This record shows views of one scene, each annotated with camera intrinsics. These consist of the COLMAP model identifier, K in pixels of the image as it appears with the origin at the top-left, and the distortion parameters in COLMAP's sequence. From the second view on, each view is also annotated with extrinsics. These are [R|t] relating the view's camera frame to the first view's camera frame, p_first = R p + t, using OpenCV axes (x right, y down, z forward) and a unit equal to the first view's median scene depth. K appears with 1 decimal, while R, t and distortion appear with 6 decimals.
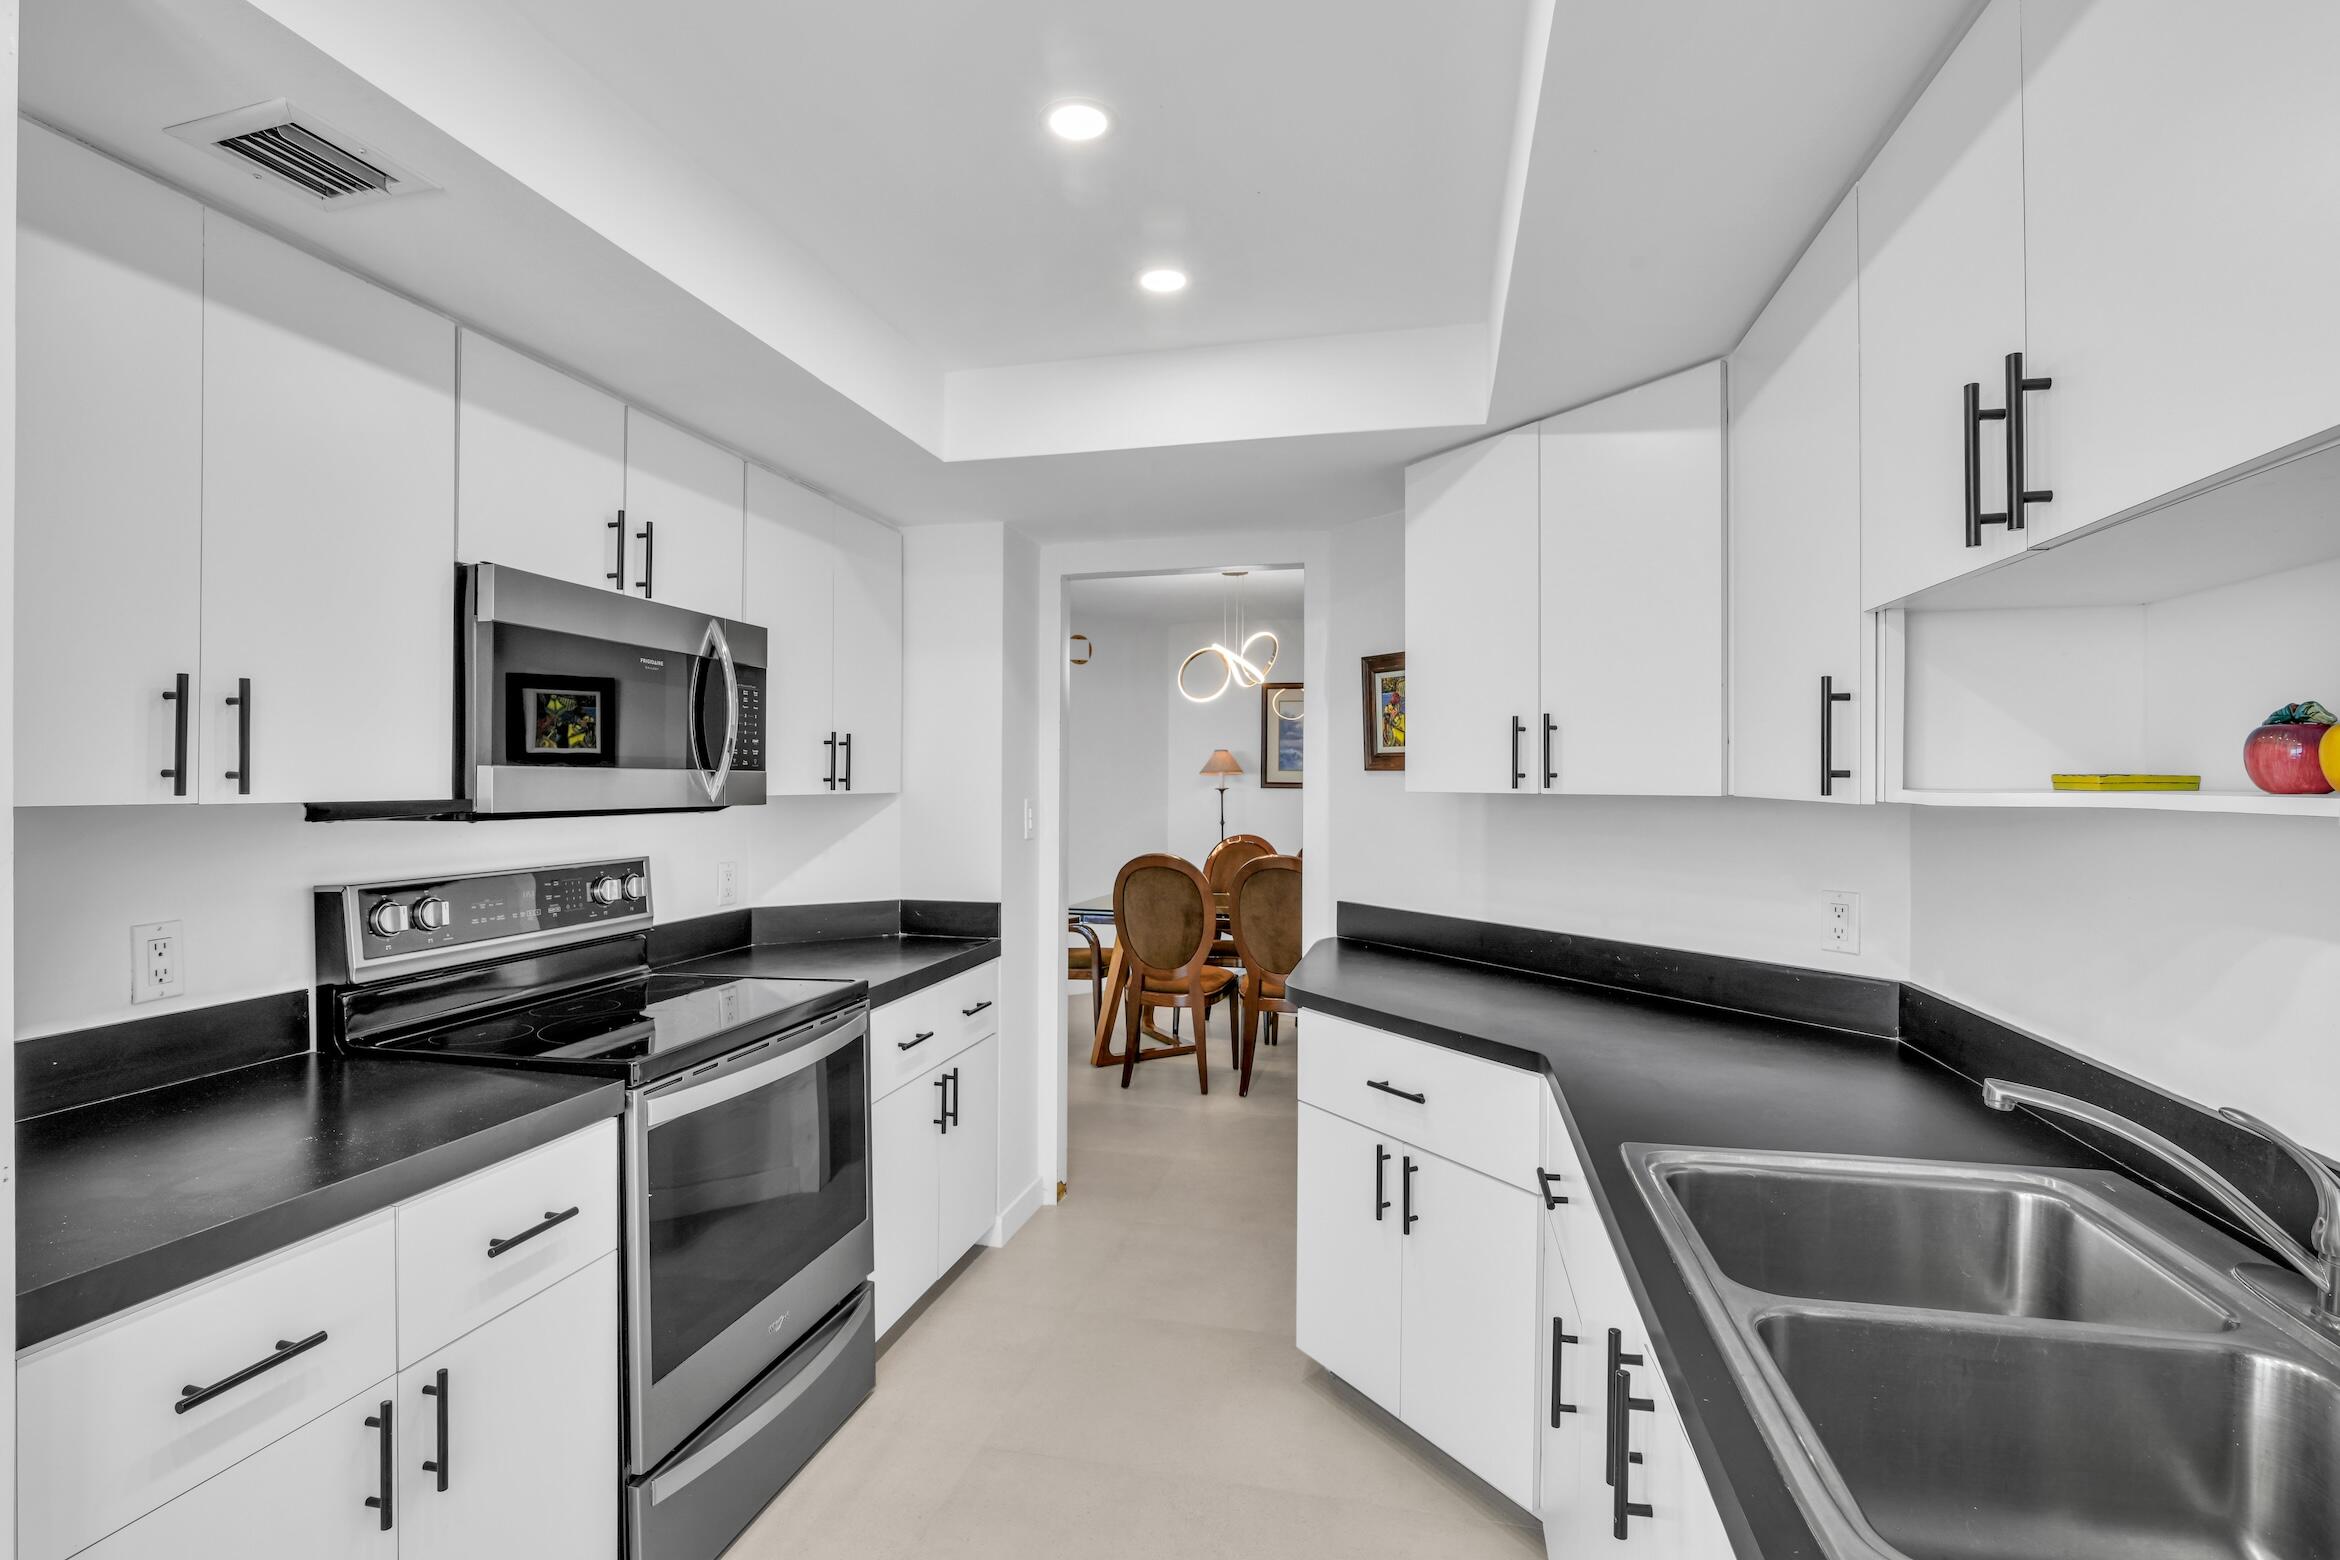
lens RADIAL K [[1107.9, 0, 1165.2], [0, 1107.9, 790.0], [0, 0, 1]] dist [-0.018120, -0.000482]
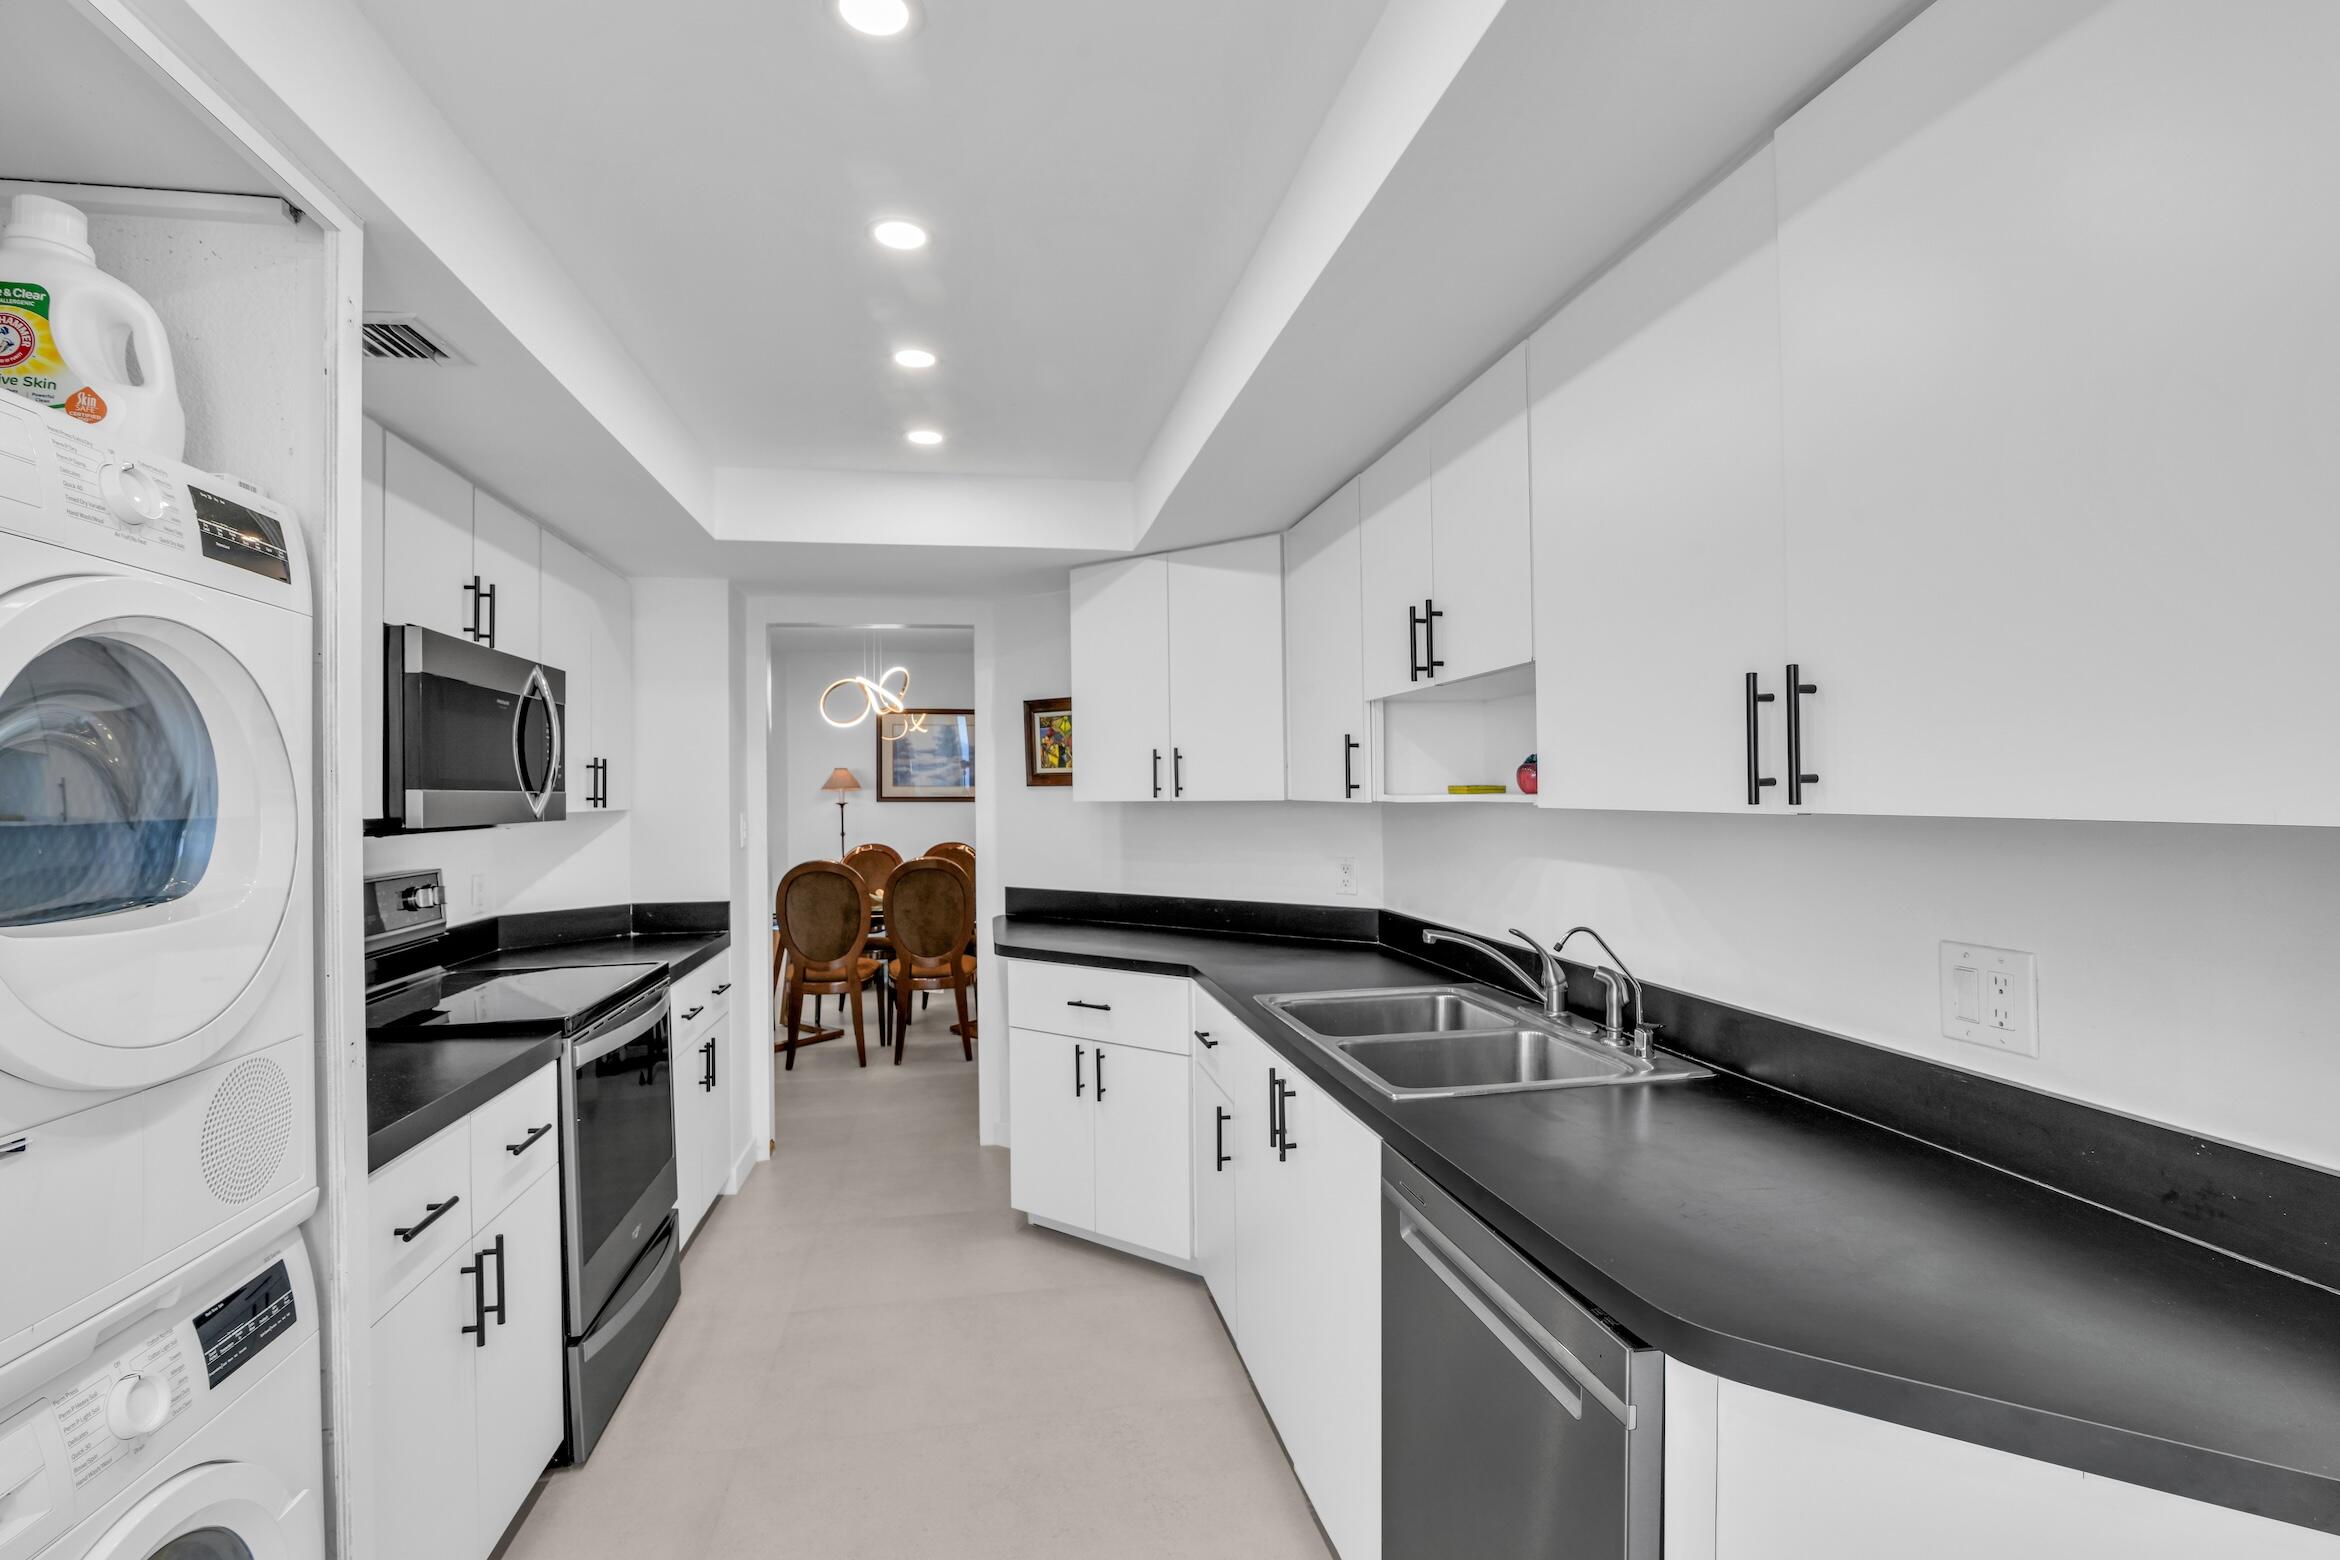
lens RADIAL K [[1107.9, 0, 1173.6], [0, 1107.9, 782.3], [0, 0, 1]] dist [-0.018120, -0.000482]
pose [[0.910015, -0.008130, 0.414495, -0.293498], [0.015983, 0.999752, -0.015481, 0.001490], [-0.414266, 0.020713, 0.909920, -0.383931]]
